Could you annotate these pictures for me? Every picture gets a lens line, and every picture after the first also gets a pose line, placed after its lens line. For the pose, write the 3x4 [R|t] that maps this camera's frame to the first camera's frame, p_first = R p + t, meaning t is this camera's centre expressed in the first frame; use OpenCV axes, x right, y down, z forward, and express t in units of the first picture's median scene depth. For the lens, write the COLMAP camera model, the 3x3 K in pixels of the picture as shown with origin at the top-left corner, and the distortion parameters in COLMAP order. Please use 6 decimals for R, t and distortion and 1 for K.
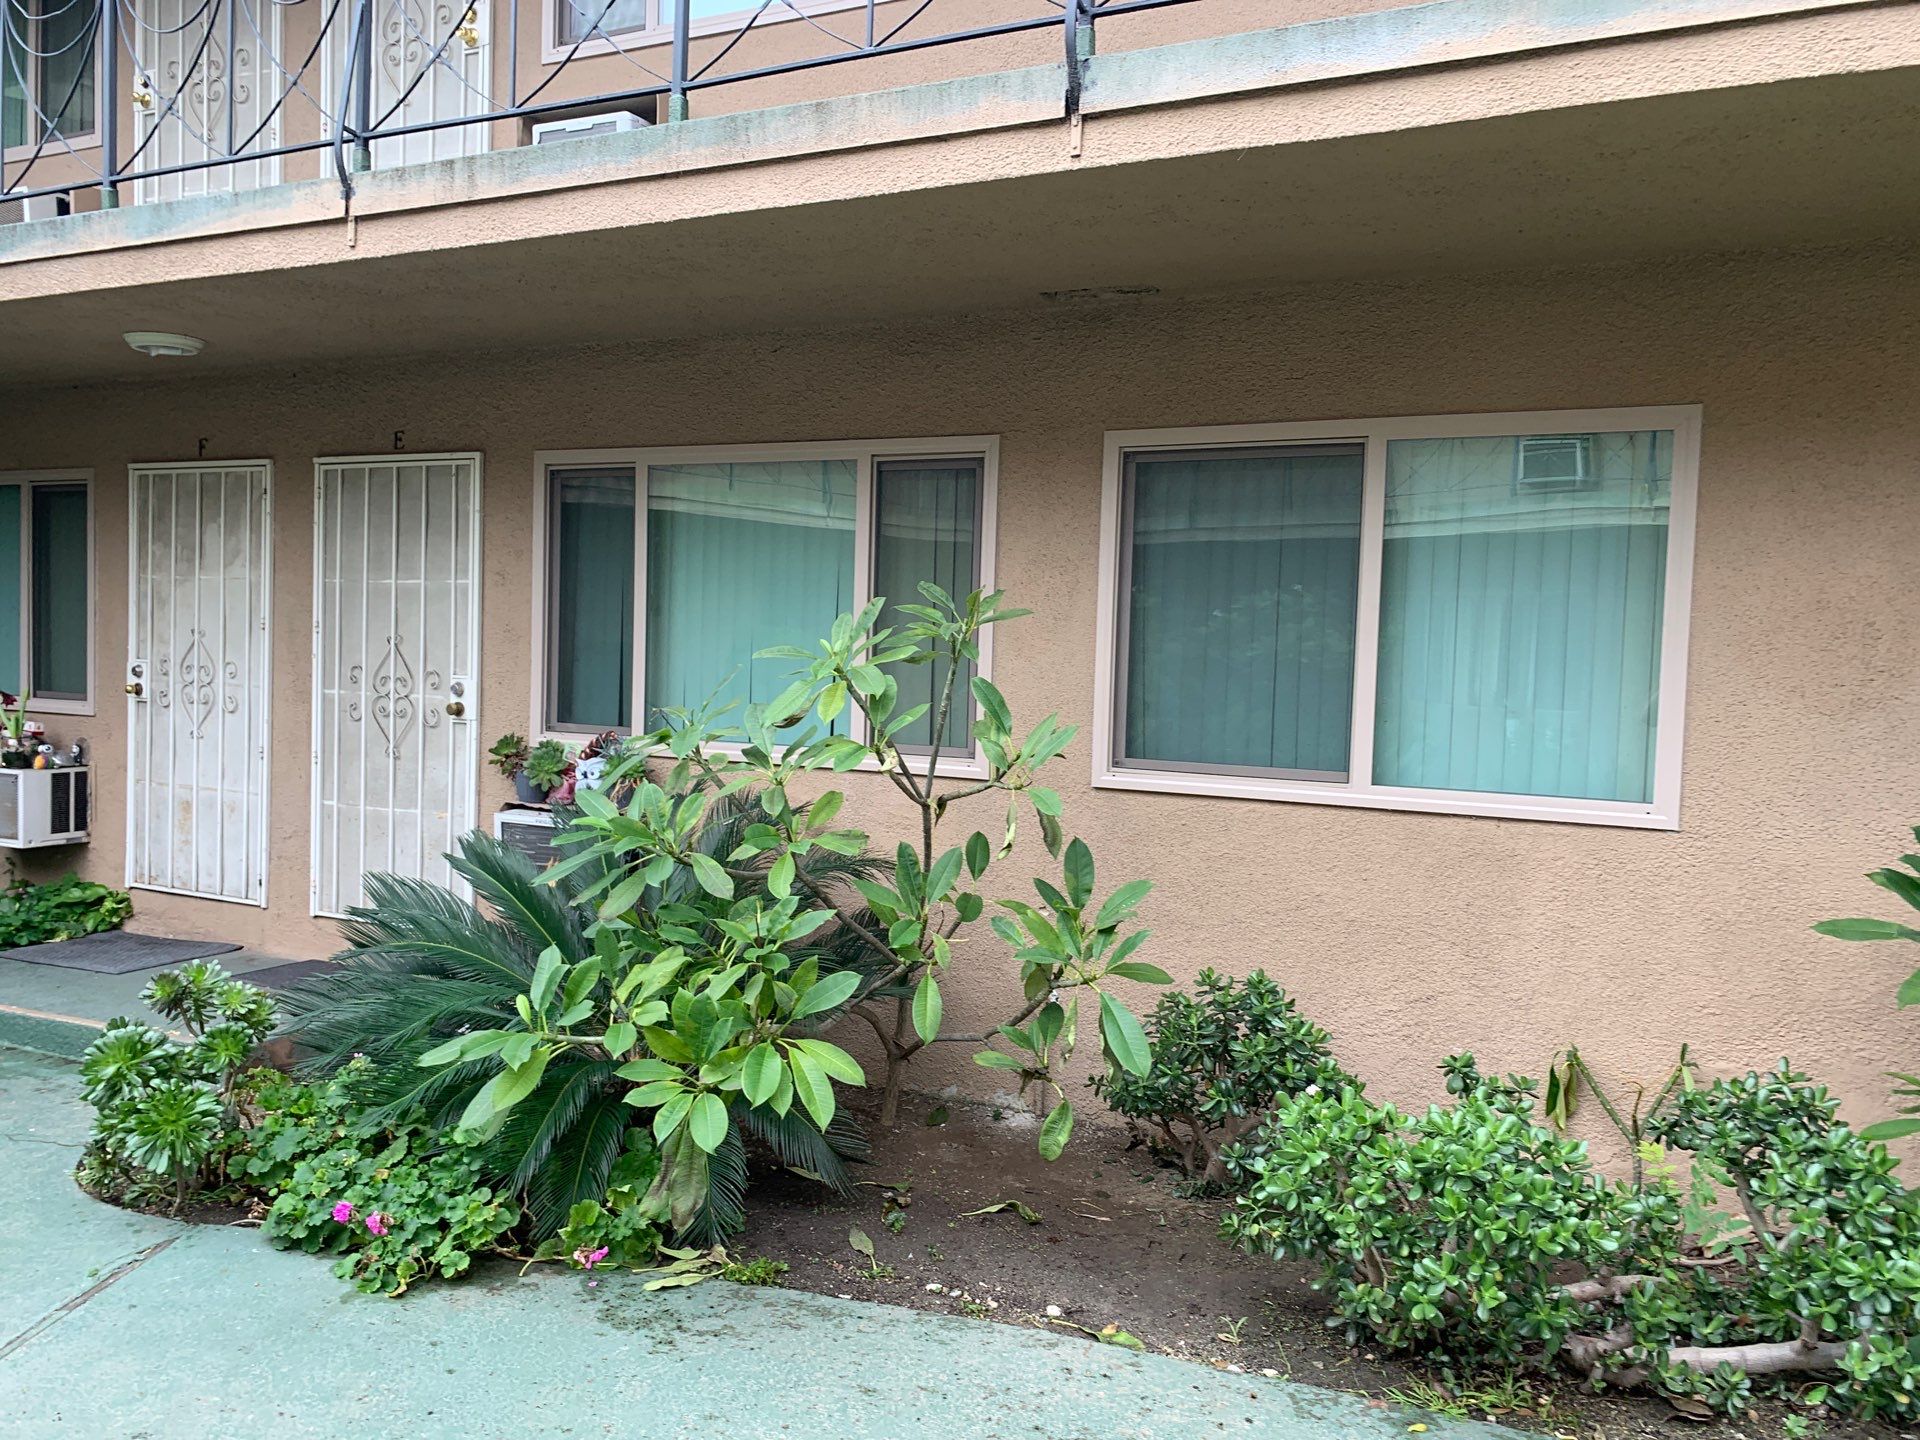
lens RADIAL K [[1430.2, 0, 960.0], [0, 1430.2, 720.0], [0, 0, 1]] dist [0.003019, -0.004248]
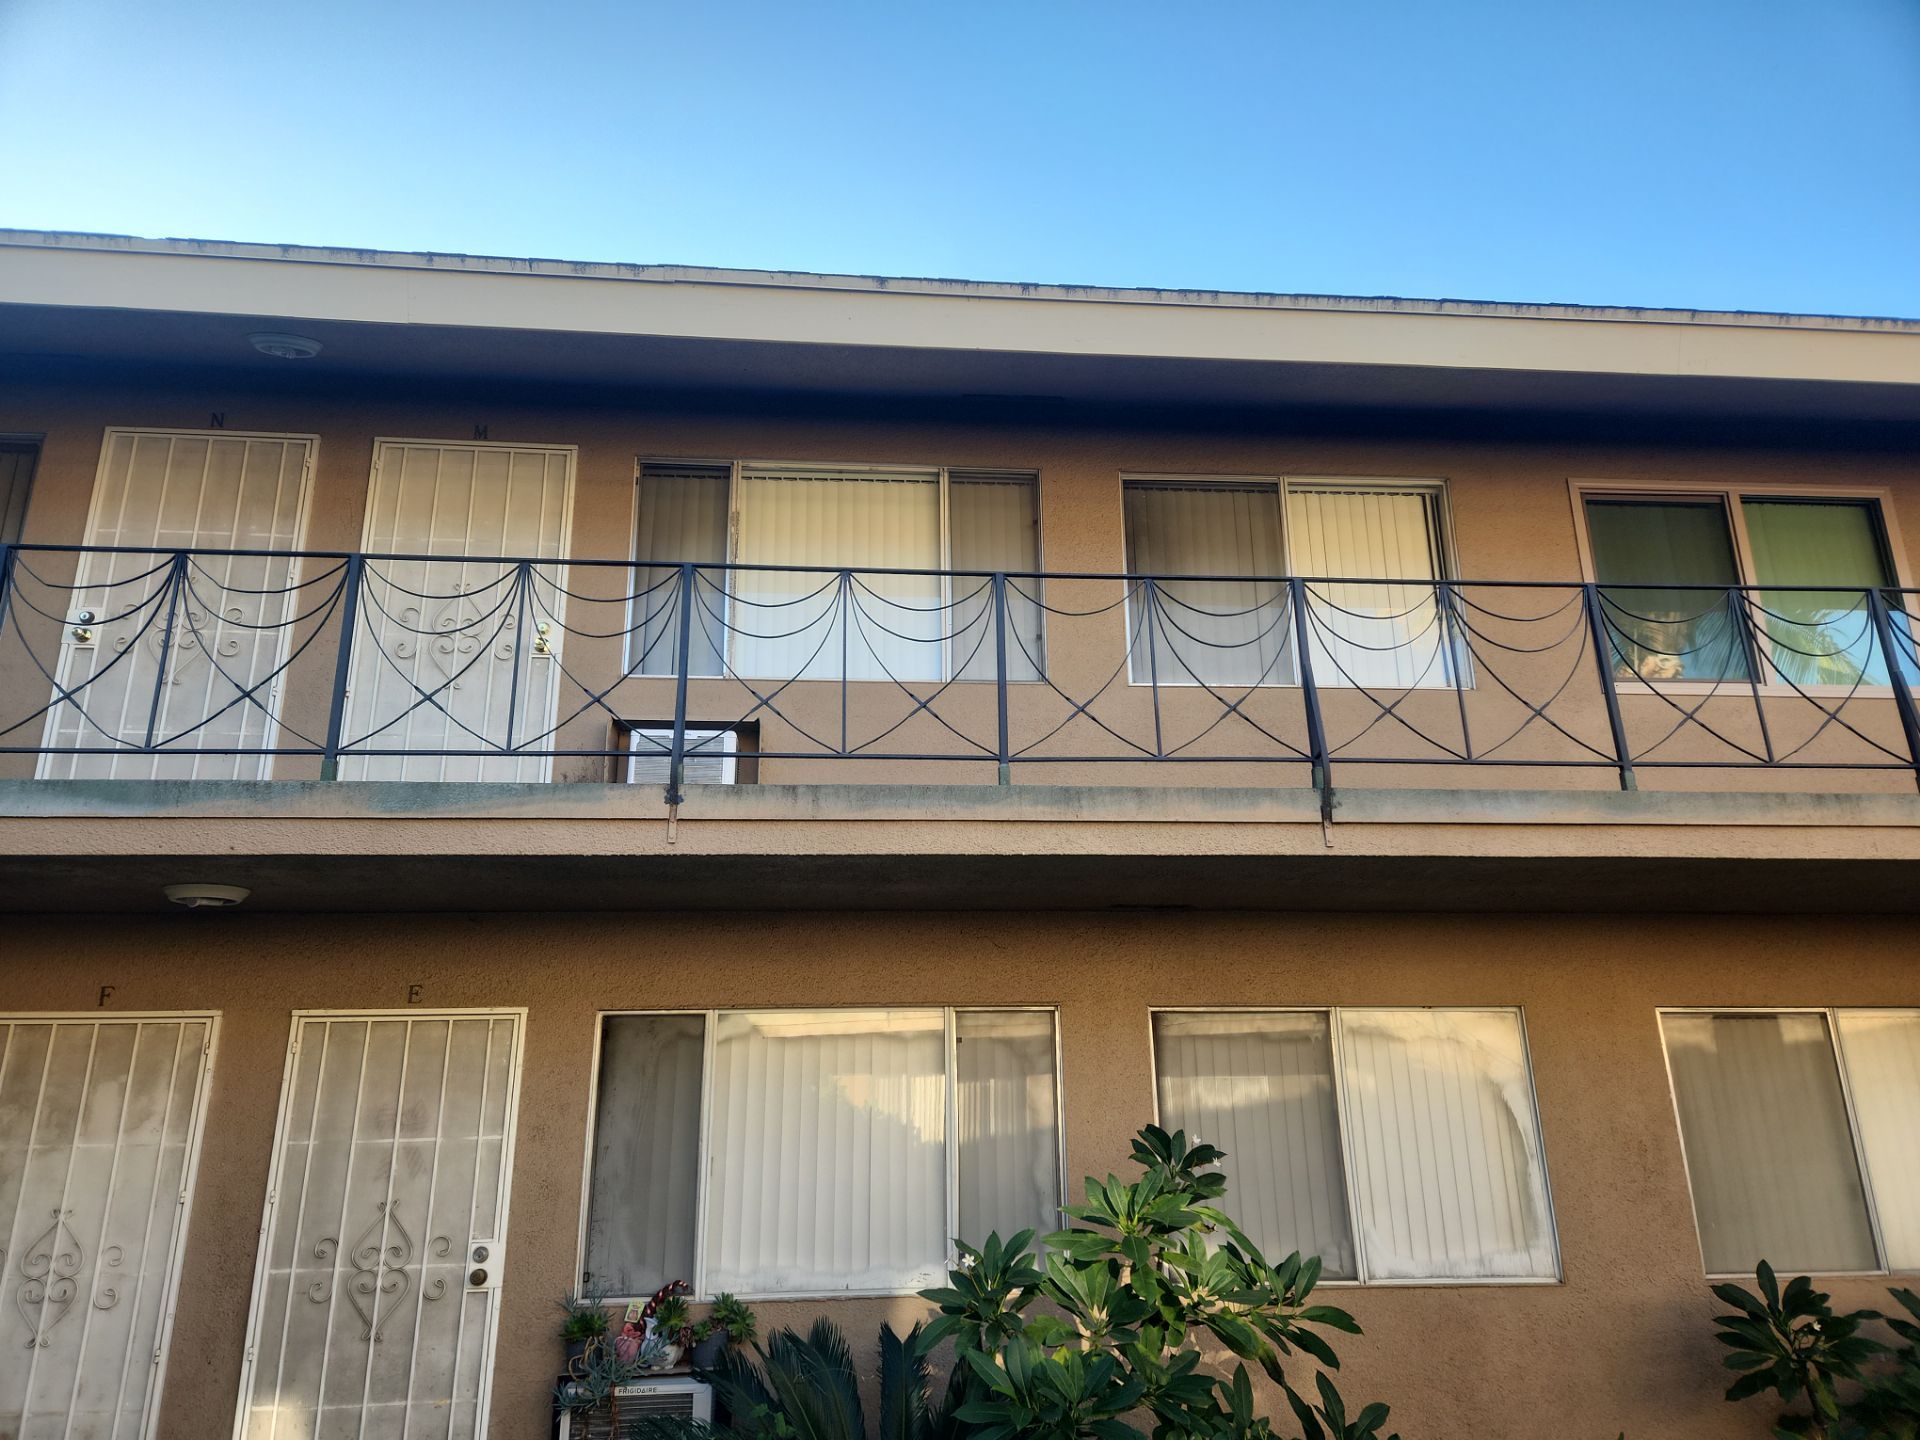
lens RADIAL K [[1294.4, 0, 955.3], [0, 1294.4, 741.7], [0, 0, 1]] dist [0.062249, -0.052771]
pose [[0.864863, 0.110748, 0.489640, -0.504722], [0.066828, 0.941282, -0.330941, -0.030383], [-0.497540, 0.318940, 0.806679, 0.010321]]
